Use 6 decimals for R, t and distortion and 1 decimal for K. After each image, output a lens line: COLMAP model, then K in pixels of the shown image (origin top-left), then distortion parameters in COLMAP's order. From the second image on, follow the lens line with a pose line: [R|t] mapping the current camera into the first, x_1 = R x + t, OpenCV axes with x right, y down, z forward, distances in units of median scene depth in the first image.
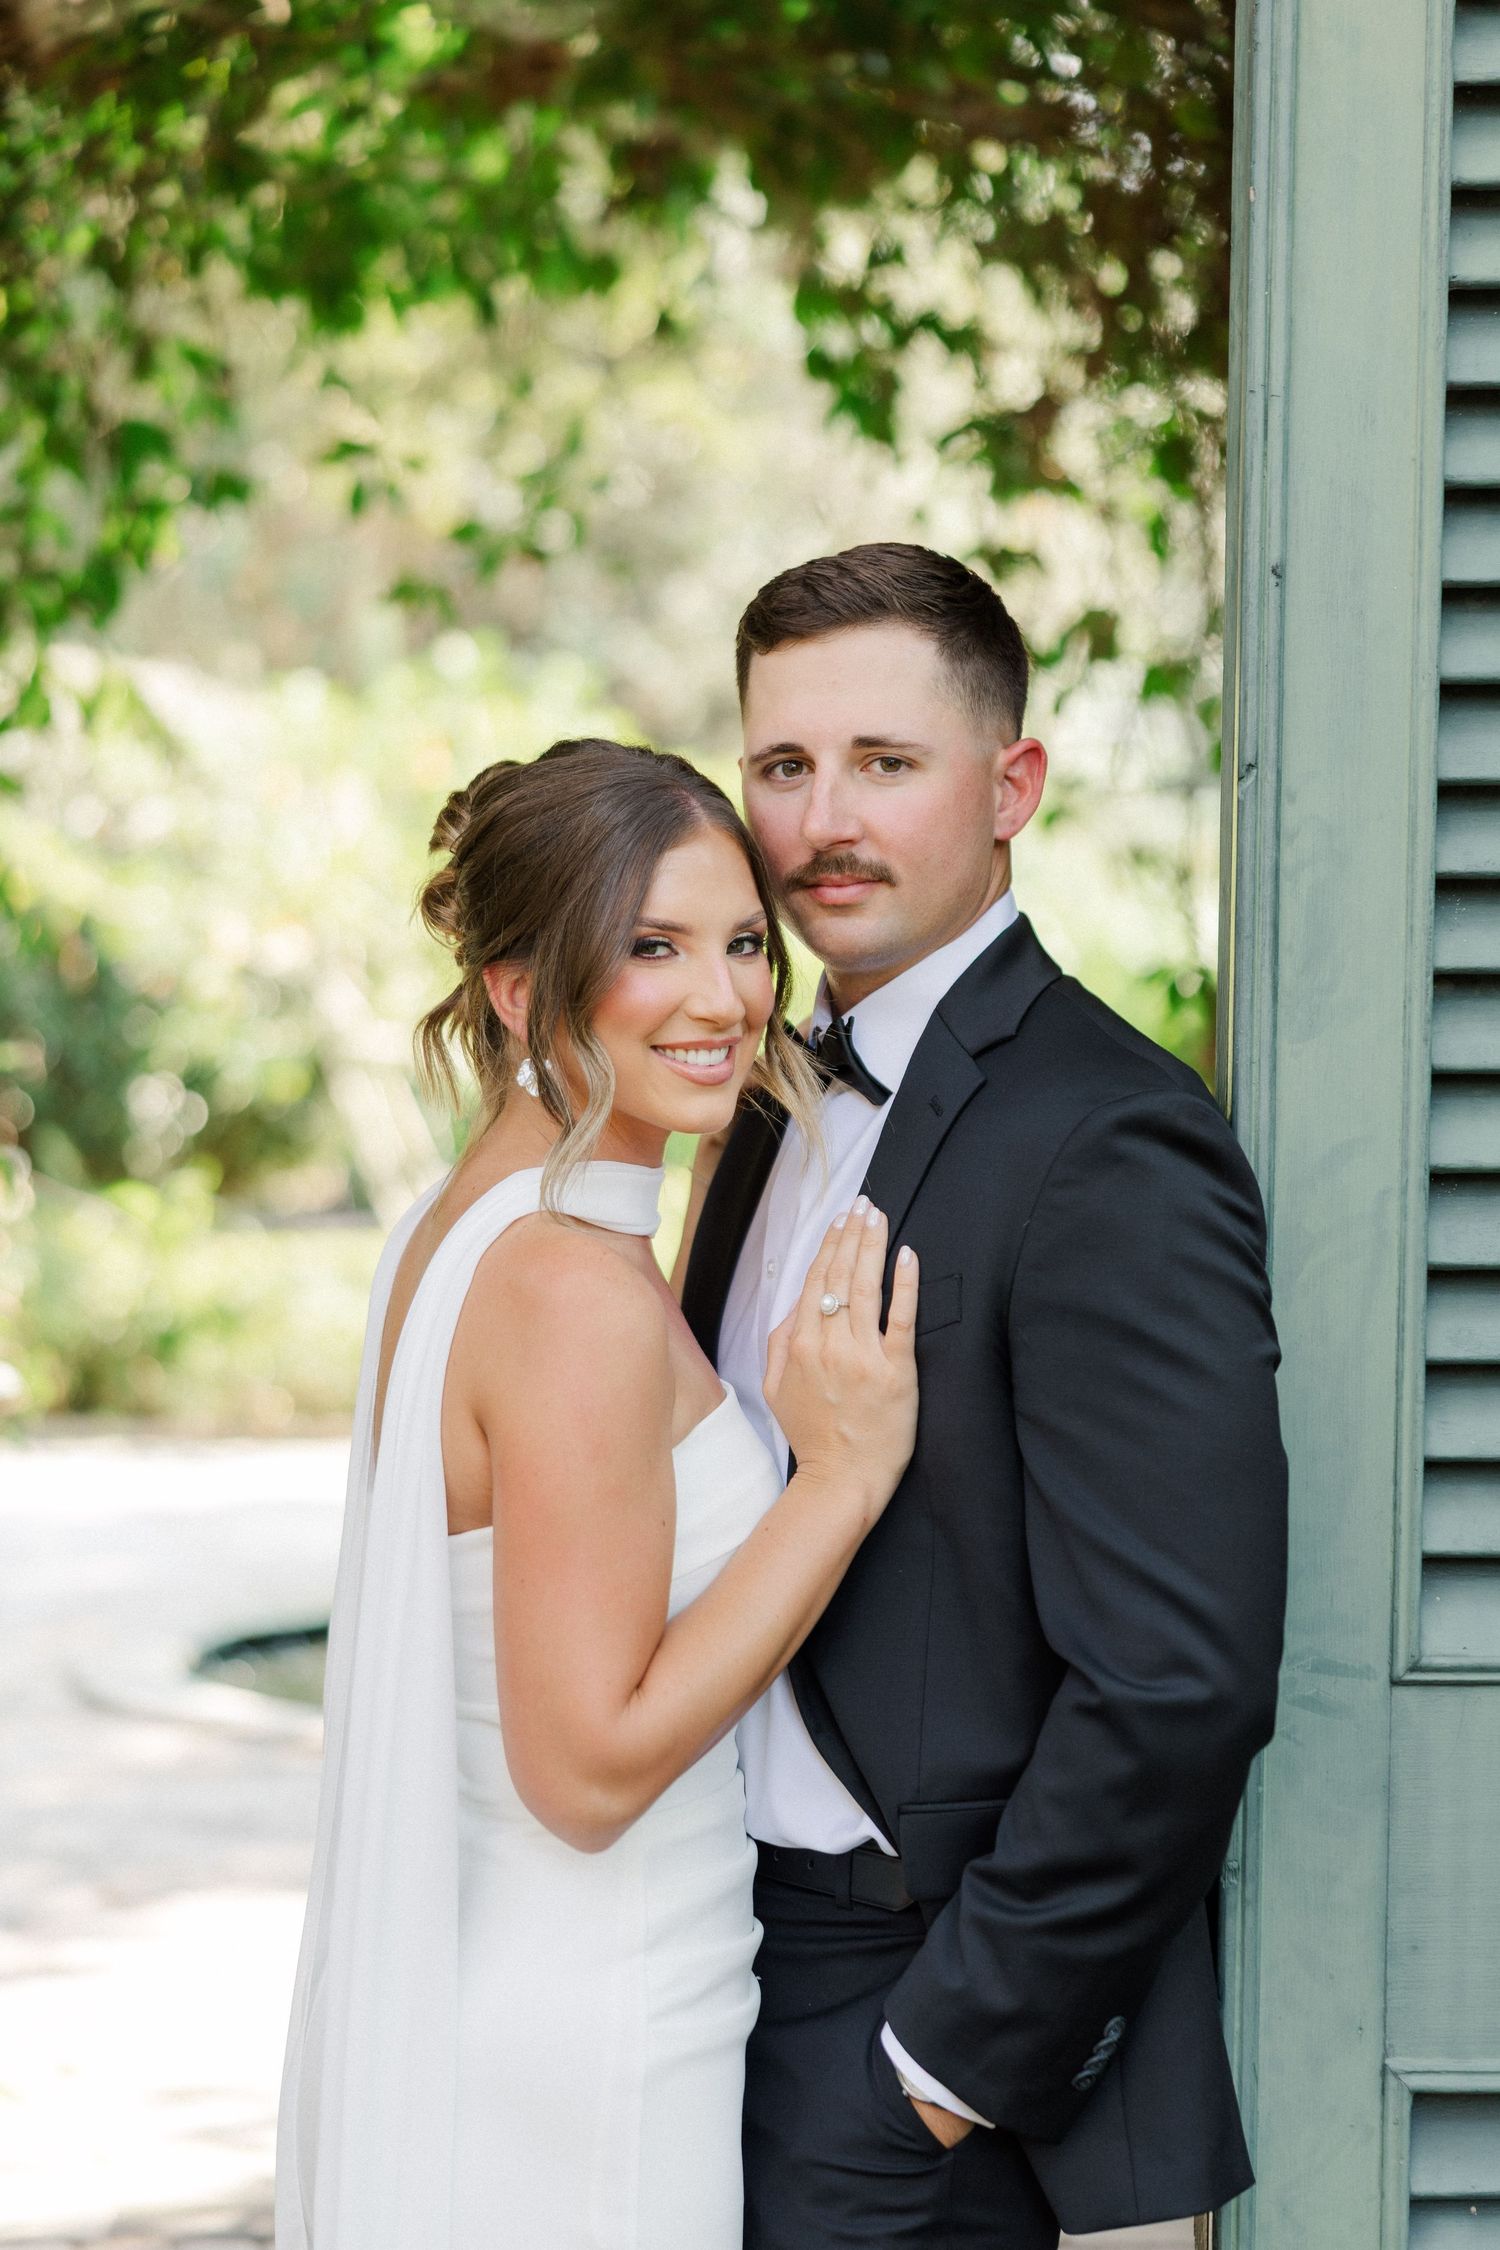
lens RADIAL K [[4463.0, 0, 750.0], [0, 4463.0, 1125.0], [0, 0, 1]] dist [0.015182, -0.151916]
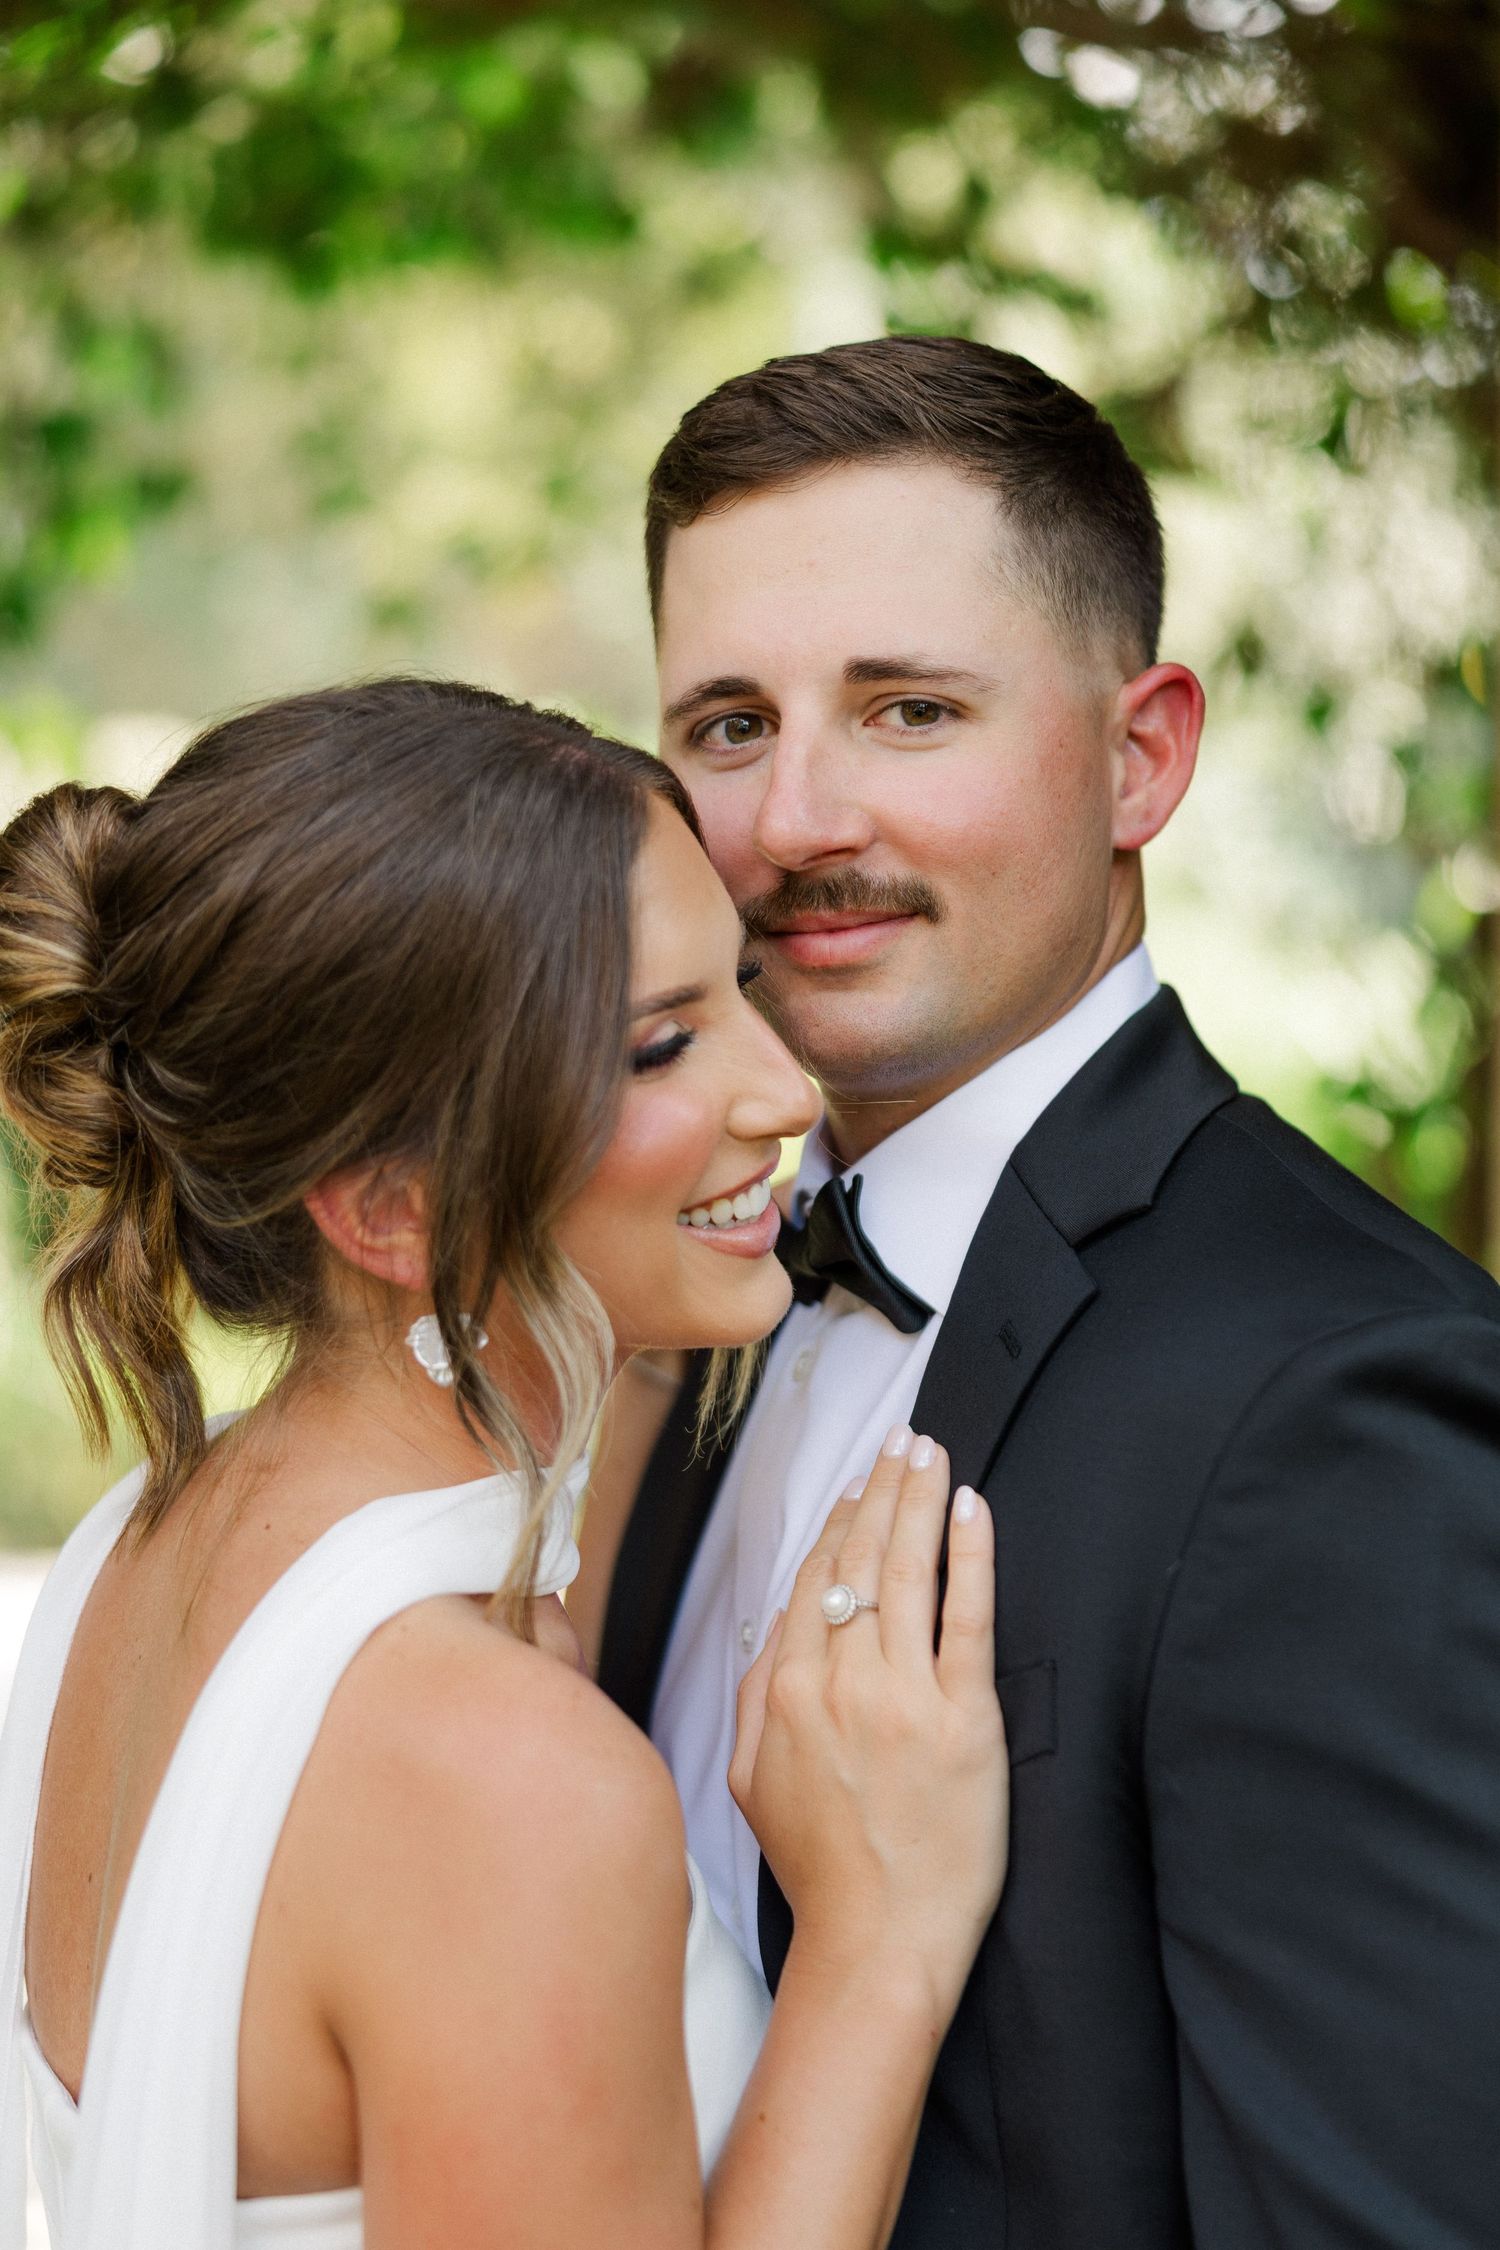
lens RADIAL K [[4318.3, 0, 750.0], [0, 4318.3, 1125.0], [0, 0, 1]] dist [-1.243195, 14.102453]
pose [[0.999341, -0.010402, -0.034763, 0.027363], [0.009736, 0.999767, -0.019286, -0.020004], [0.034955, 0.018935, 0.999209, 0.463273]]
